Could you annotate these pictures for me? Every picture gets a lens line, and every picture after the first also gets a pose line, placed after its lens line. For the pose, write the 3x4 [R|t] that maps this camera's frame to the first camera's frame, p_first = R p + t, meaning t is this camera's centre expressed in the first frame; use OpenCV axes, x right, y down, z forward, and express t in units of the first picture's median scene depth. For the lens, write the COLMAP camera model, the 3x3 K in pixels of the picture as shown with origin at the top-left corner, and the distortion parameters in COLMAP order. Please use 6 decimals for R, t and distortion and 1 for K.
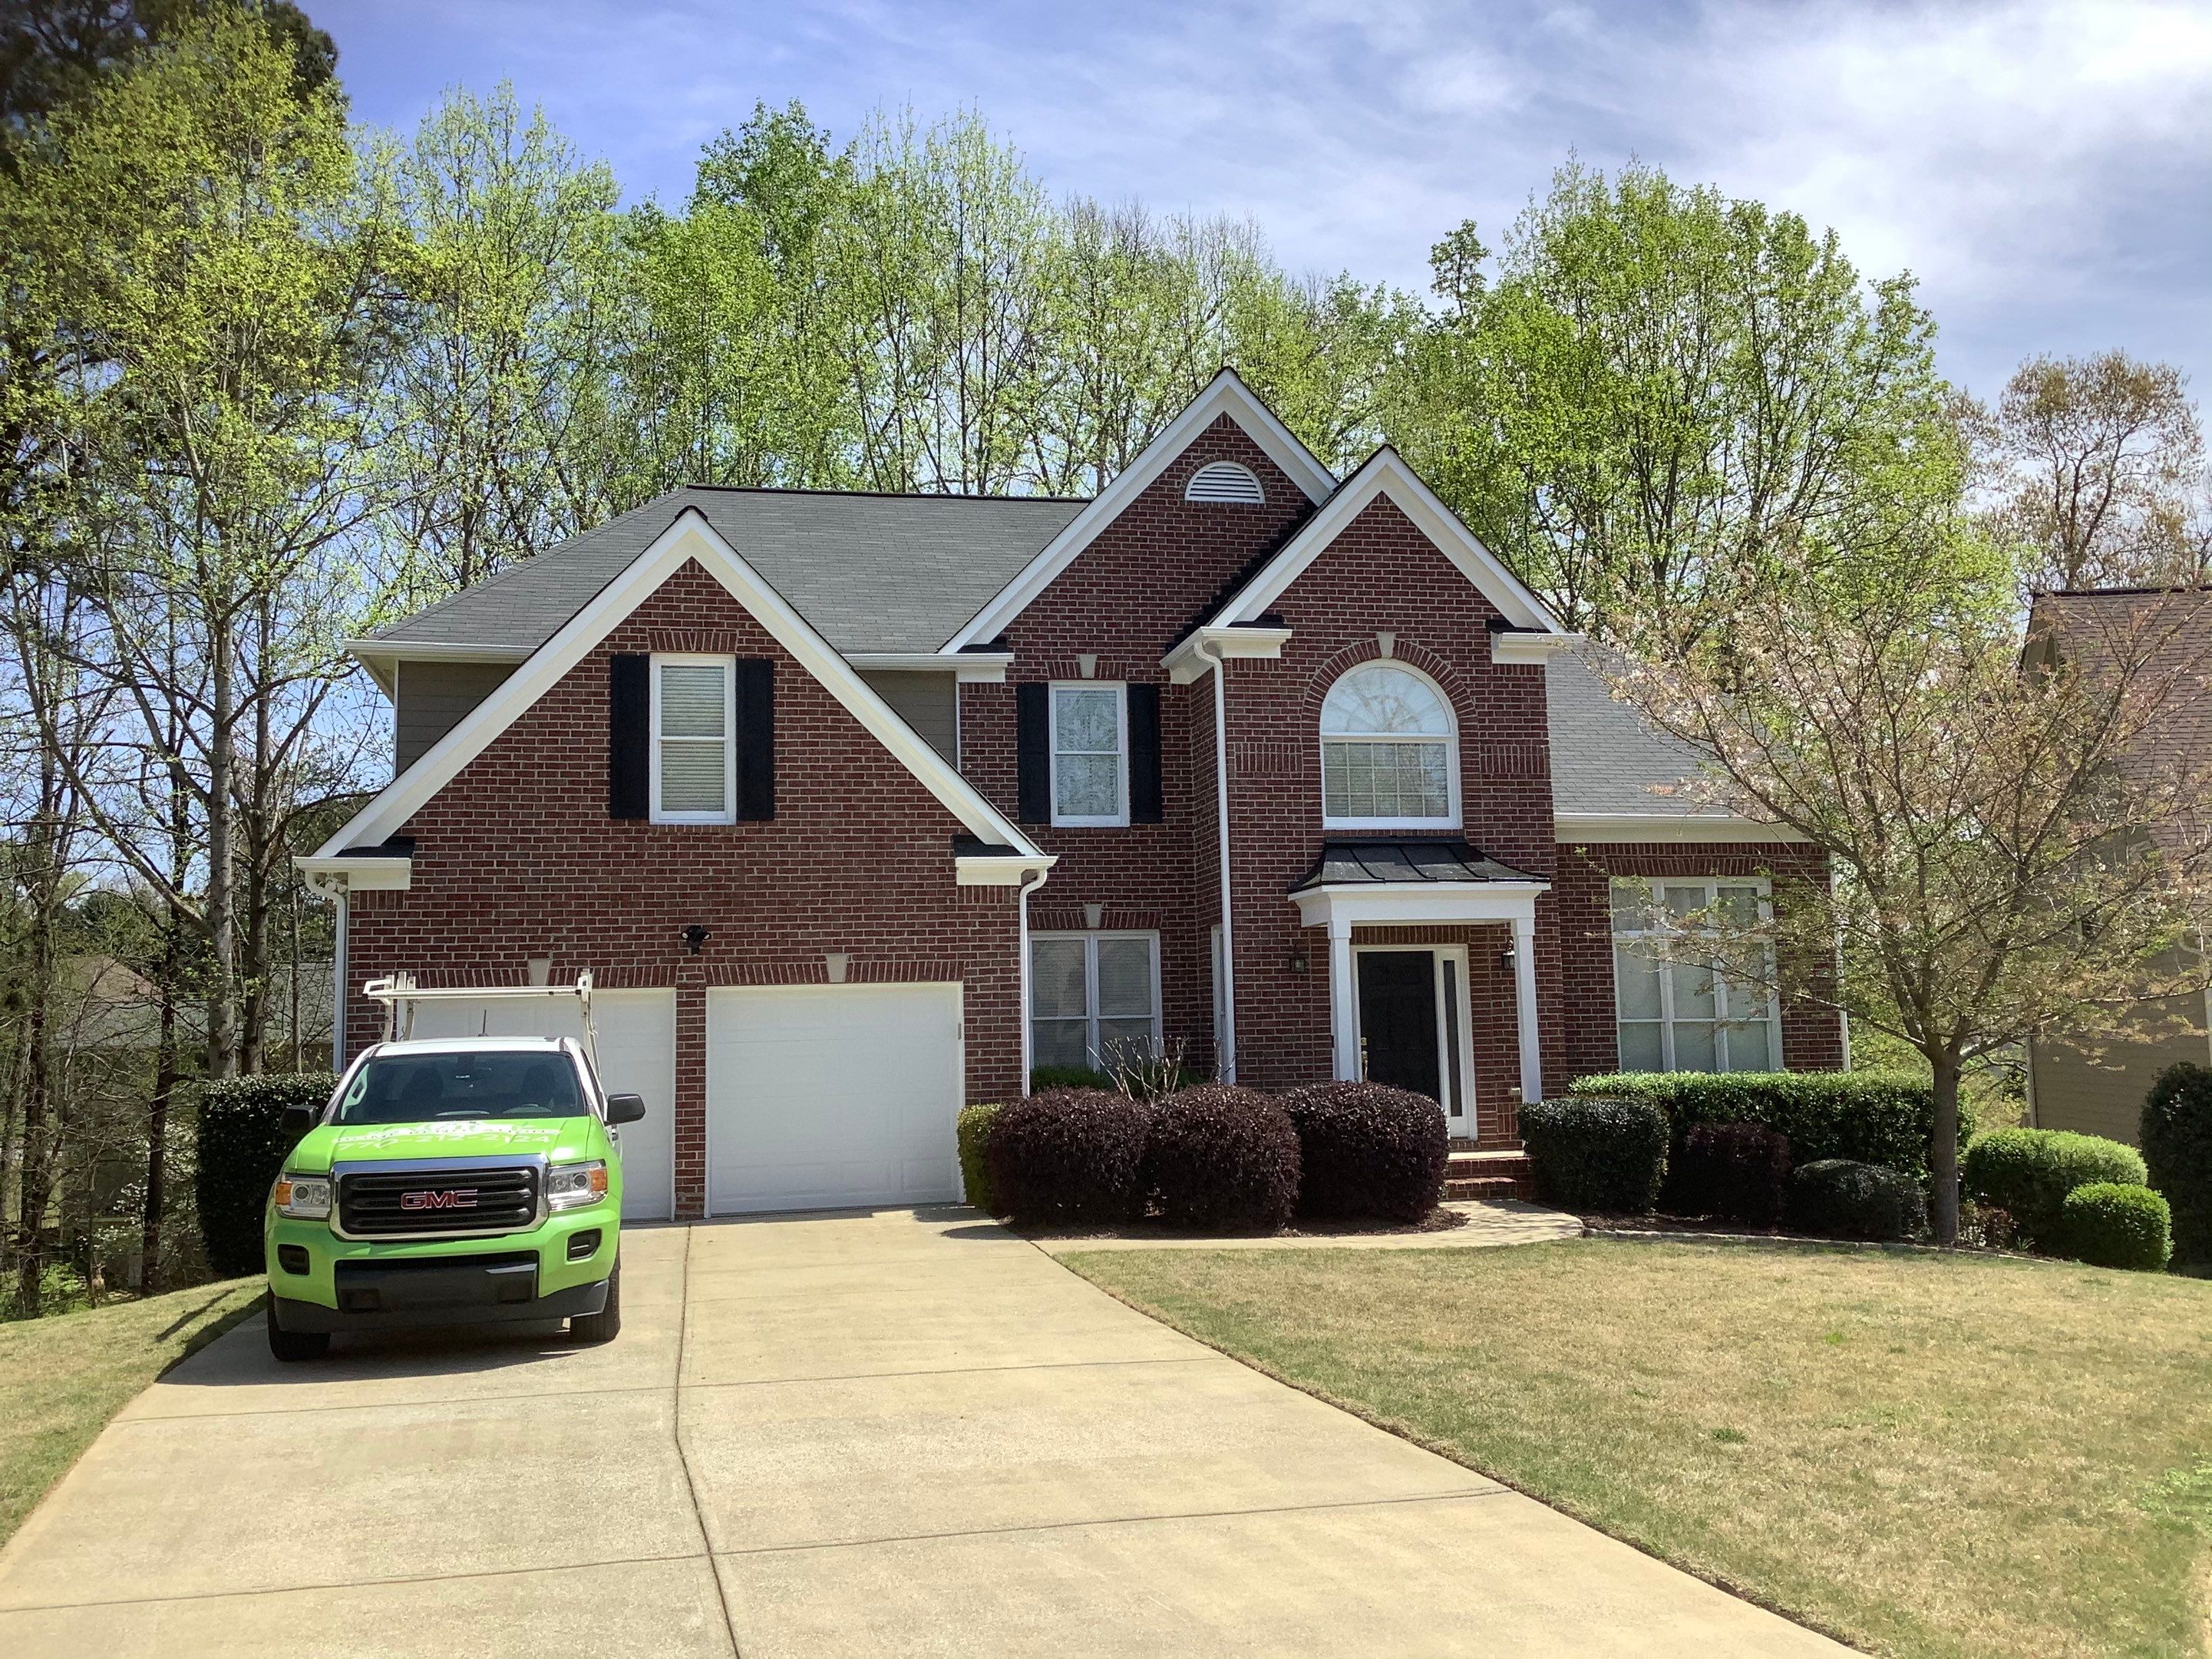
lens RADIAL K [[2061.8, 0, 1106.0], [0, 2061.8, 829.5], [0, 0, 1]] dist [0.015516, 0.785304]
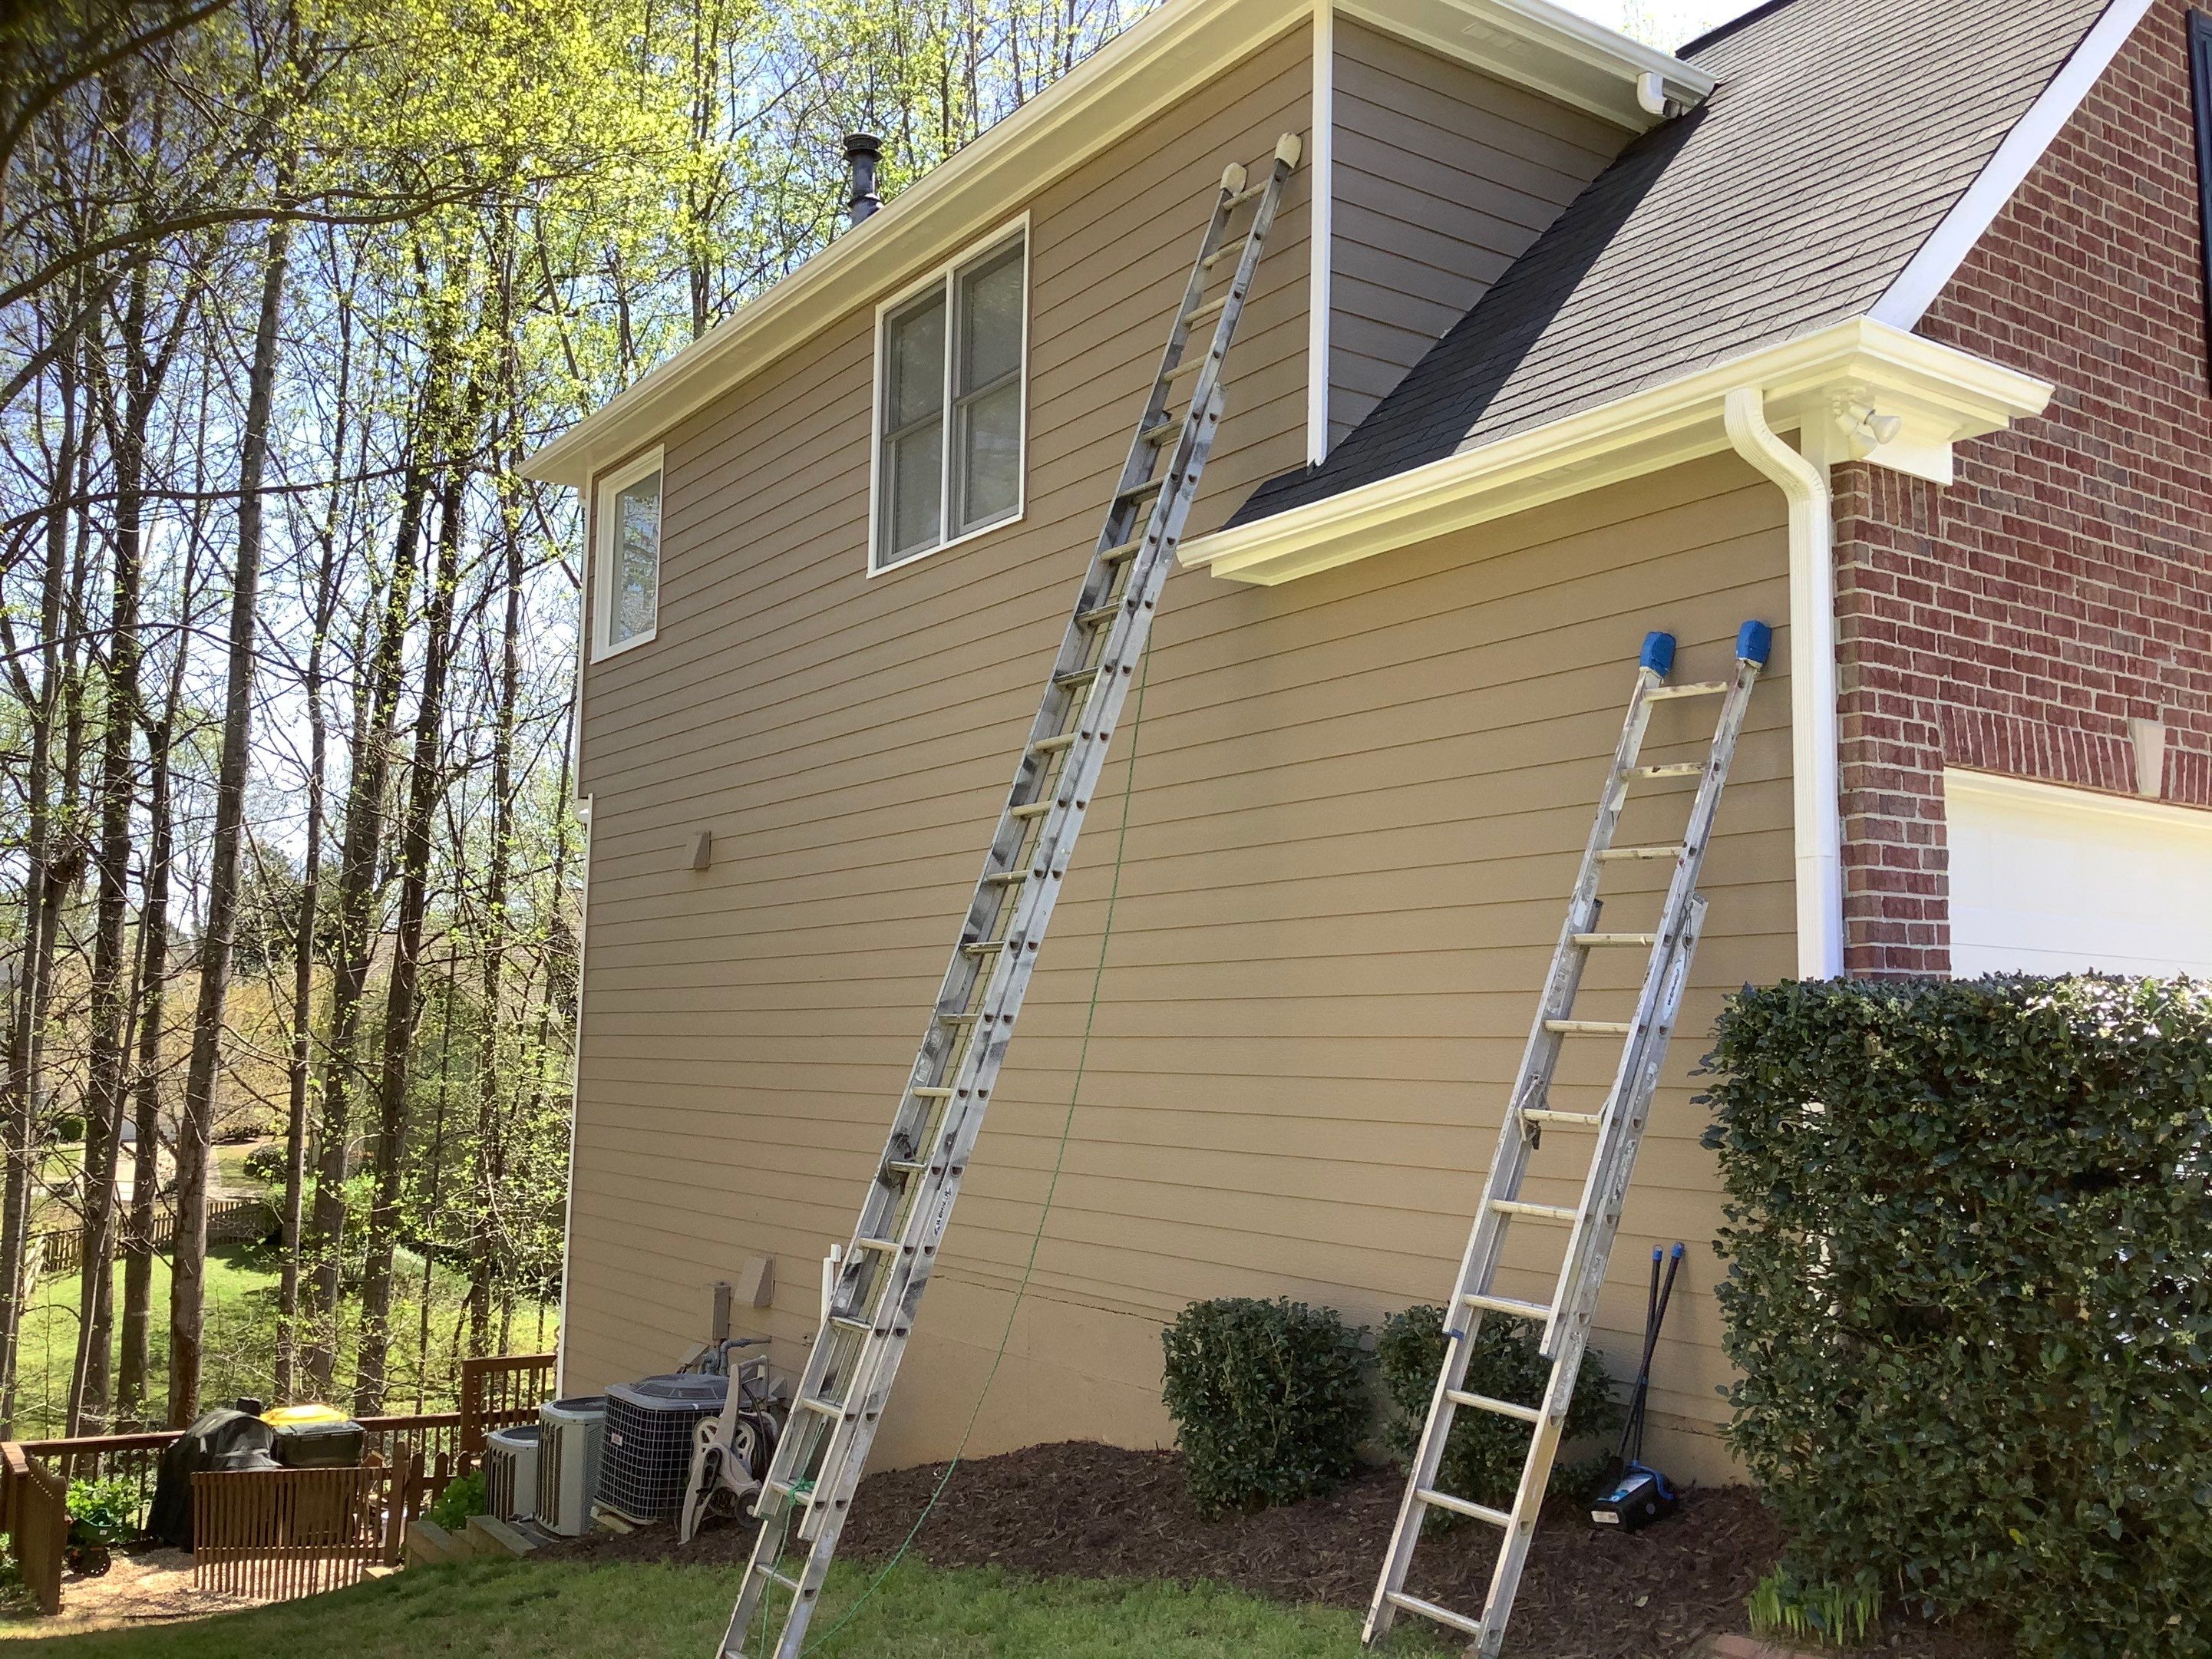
lens RADIAL K [[2020.4, 0, 1083.6], [0, 2020.4, 829.0], [0, 0, 1]] dist [0.074559, -0.145610]
pose [[0.920634, 0.081631, 0.381798, -0.576458], [-0.079654, 0.996601, -0.021009, 0.102585], [-0.382216, -0.011070, 0.924007, 0.704296]]
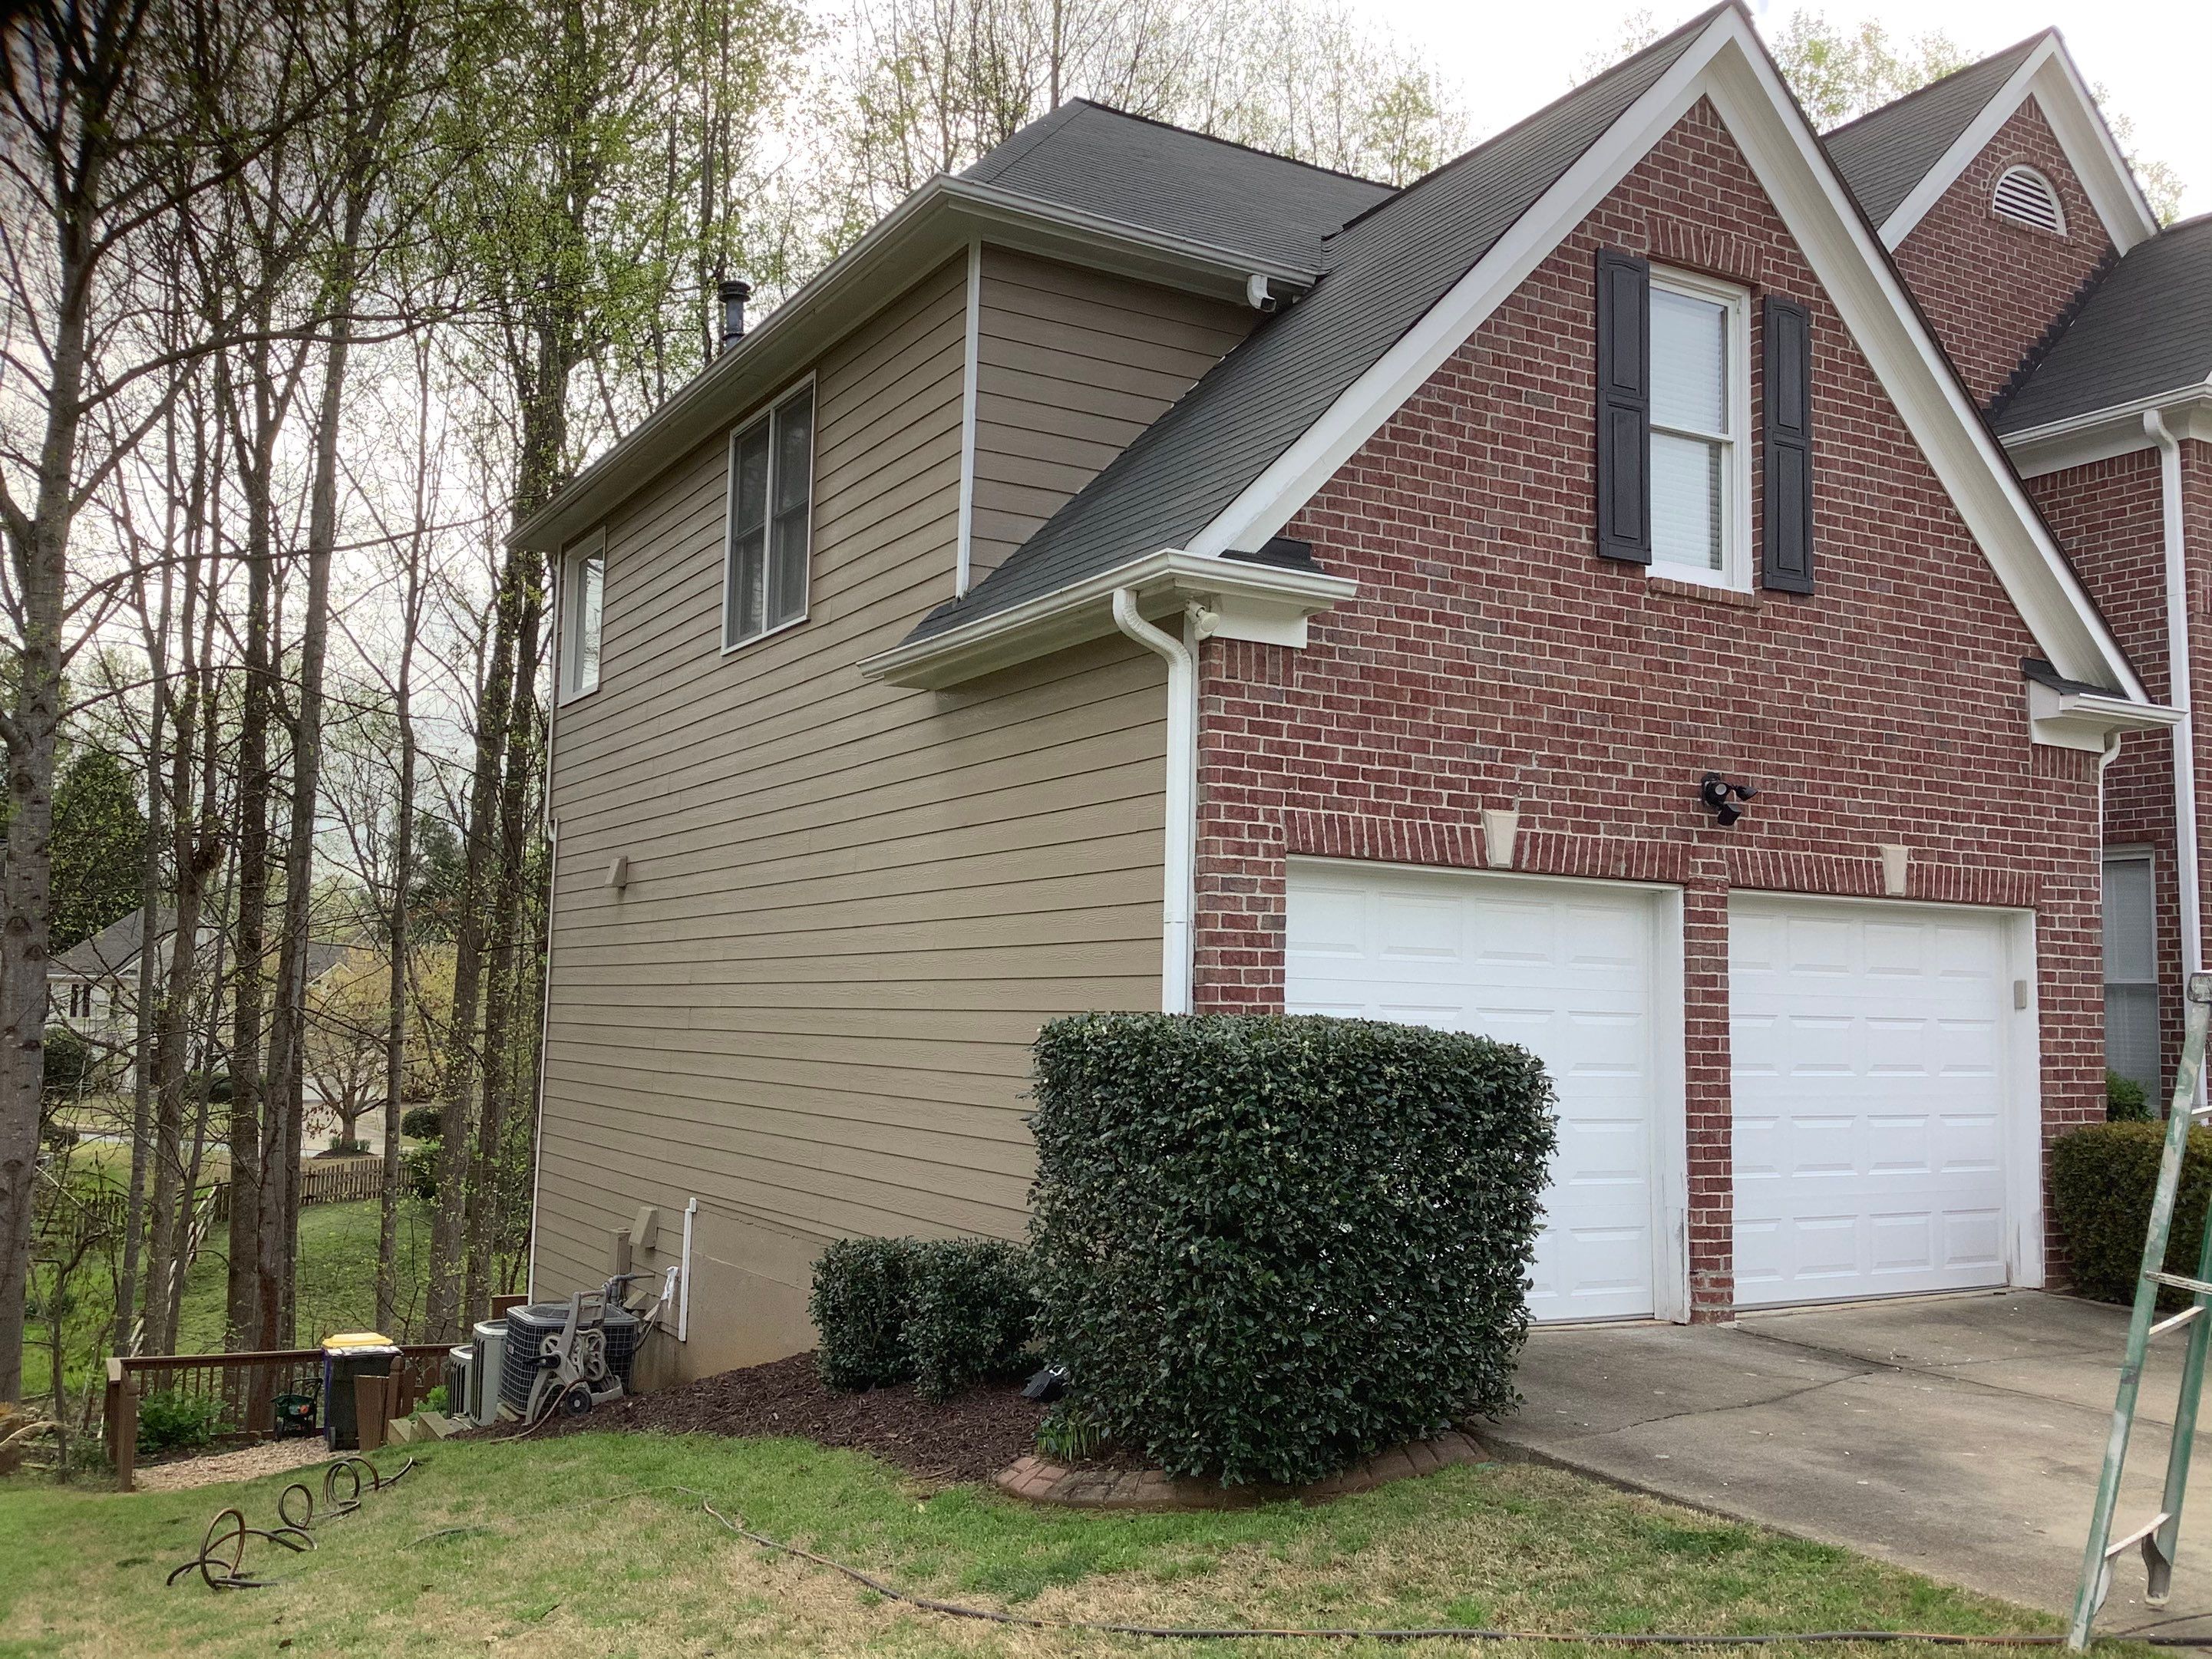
lens RADIAL K [[1989.1, 0, 1066.0], [0, 1989.1, 841.0], [0, 0, 1]] dist [0.057823, -0.005202]
pose [[0.953522, 0.071128, 0.292809, -0.502243], [-0.076436, 0.997052, 0.006711, 0.072340], [-0.291468, -0.028780, 0.956147, 0.543050]]
